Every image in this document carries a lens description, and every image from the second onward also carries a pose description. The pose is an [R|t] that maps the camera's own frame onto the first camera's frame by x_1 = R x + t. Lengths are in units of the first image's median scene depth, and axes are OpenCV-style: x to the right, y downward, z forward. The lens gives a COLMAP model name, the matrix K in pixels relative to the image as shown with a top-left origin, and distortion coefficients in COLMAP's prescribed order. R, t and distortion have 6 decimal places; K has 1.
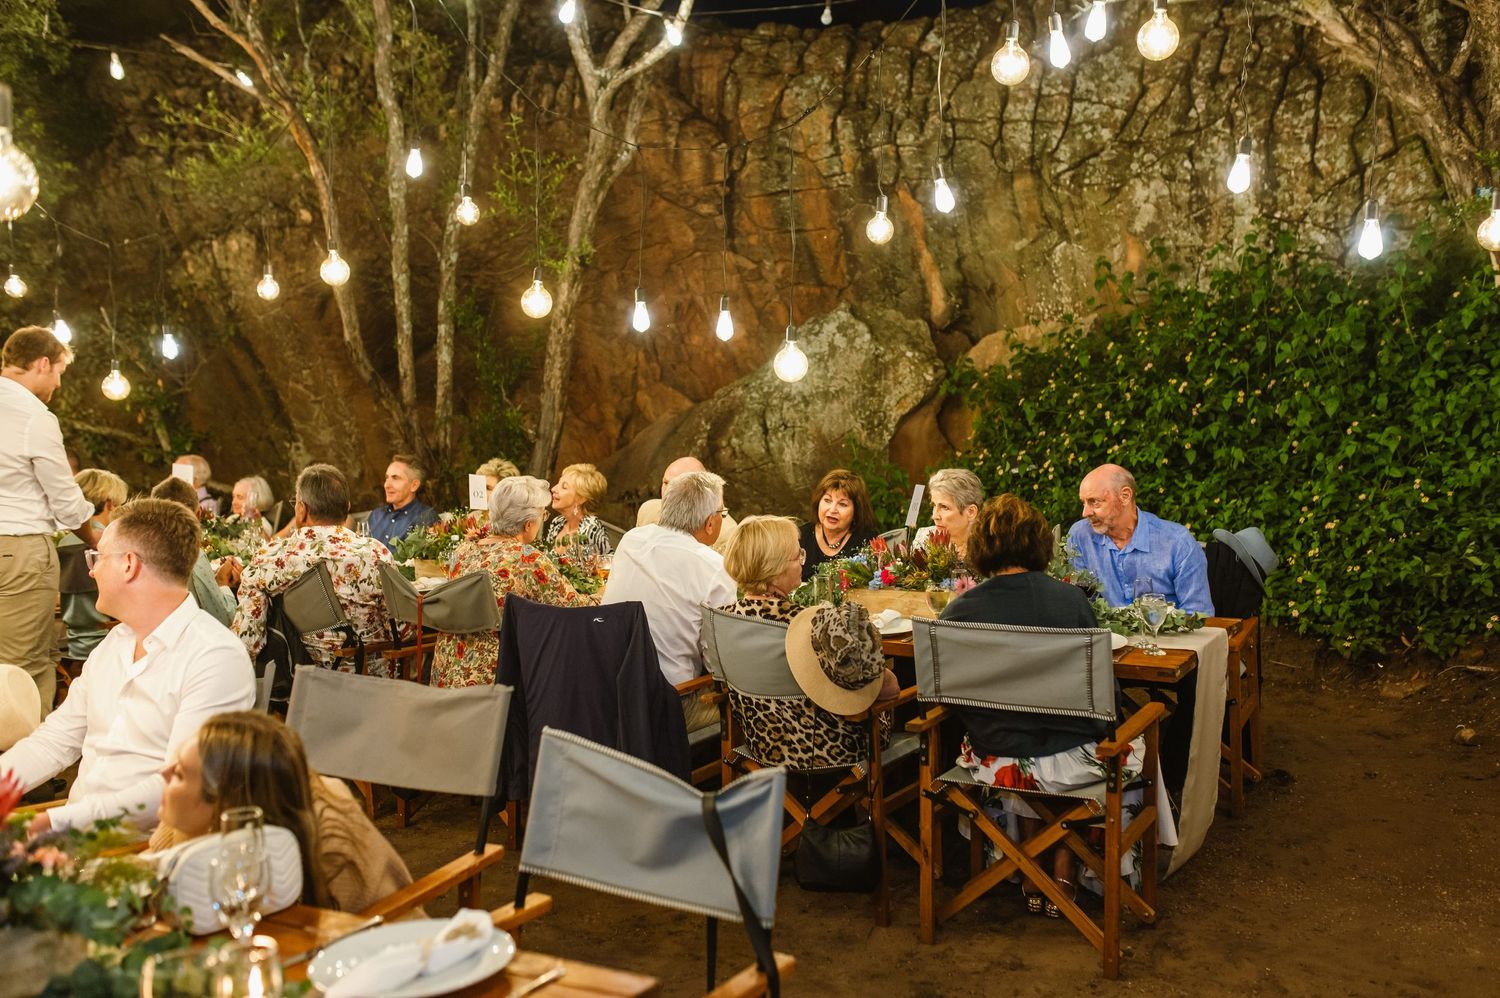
lens RADIAL K [[1409.1, 0, 746.6], [0, 1409.1, 495.1], [0, 0, 1]] dist [0.031614, 0.000000]
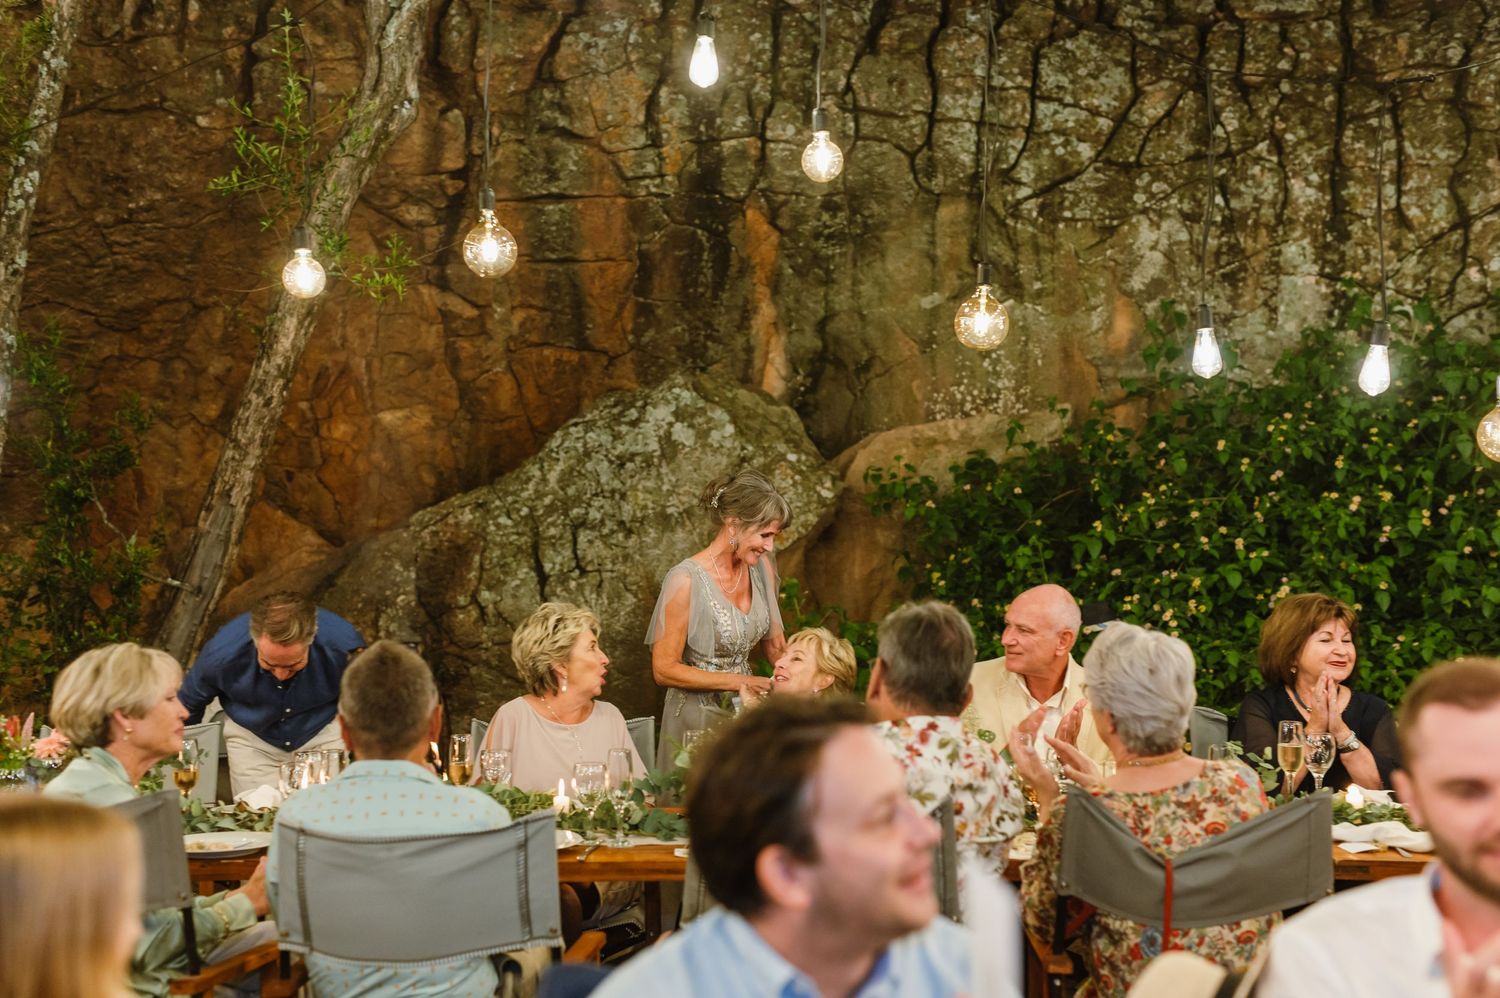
lens RADIAL K [[2053.5, 0, 748.8], [0, 2053.5, 503.0], [0, 0, 1]] dist [0.135479, 0.000000]
pose [[0.873734, 0.012068, 0.486255, -0.373286], [0.034891, 0.995562, -0.087401, 0.003102], [-0.485151, 0.093332, 0.869435, 0.194921]]
